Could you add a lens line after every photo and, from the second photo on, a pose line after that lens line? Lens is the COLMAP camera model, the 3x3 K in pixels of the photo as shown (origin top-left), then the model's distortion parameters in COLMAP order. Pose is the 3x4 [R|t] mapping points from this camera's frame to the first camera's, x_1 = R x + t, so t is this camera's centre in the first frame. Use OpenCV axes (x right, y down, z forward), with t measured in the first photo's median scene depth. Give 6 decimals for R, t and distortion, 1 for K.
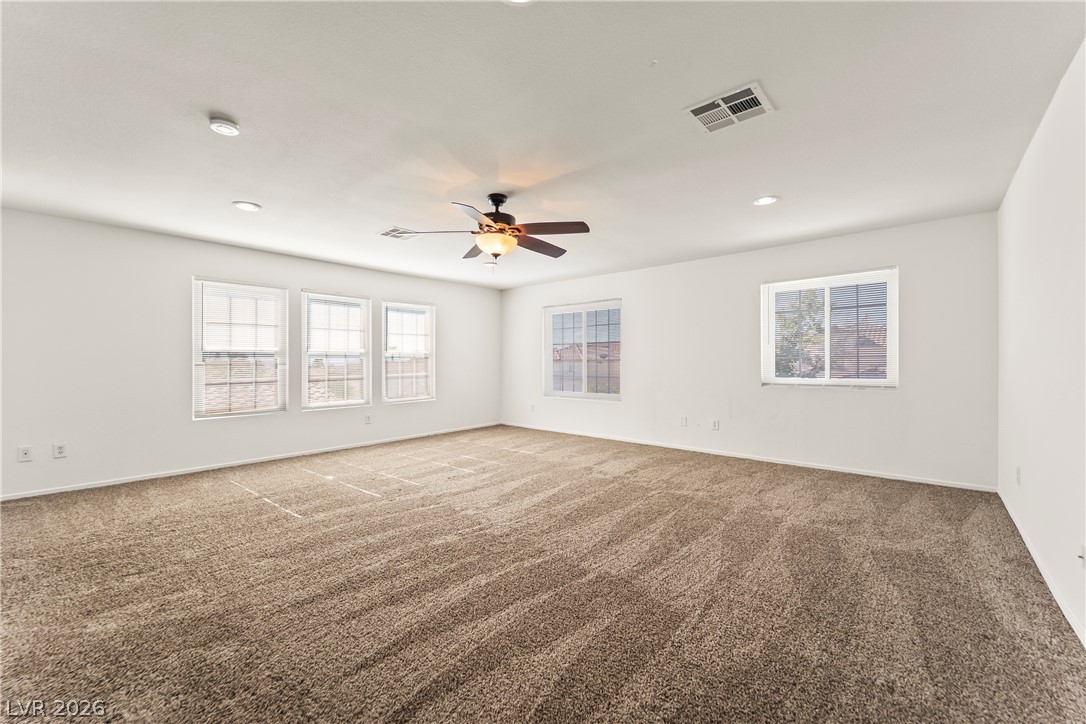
lens RADIAL K [[433.0, 0, 542.7], [0, 433.0, 365.8], [0, 0, 1]] dist [0.018511, -0.007463]
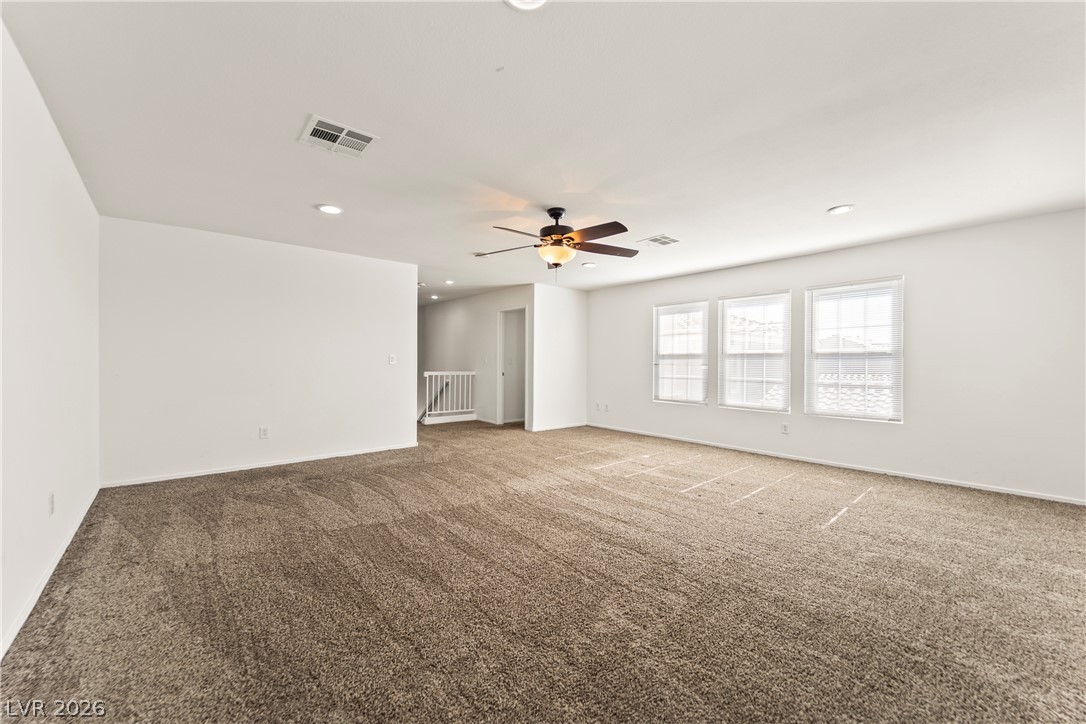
lens RADIAL K [[433.0, 0, 543.2], [0, 433.0, 358.6], [0, 0, 1]] dist [0.018511, -0.007463]
pose [[-0.152208, -0.009863, -0.988299, 0.578747], [-0.017650, 0.999818, -0.007260, -0.003705], [0.988191, 0.016338, -0.152354, 0.674314]]
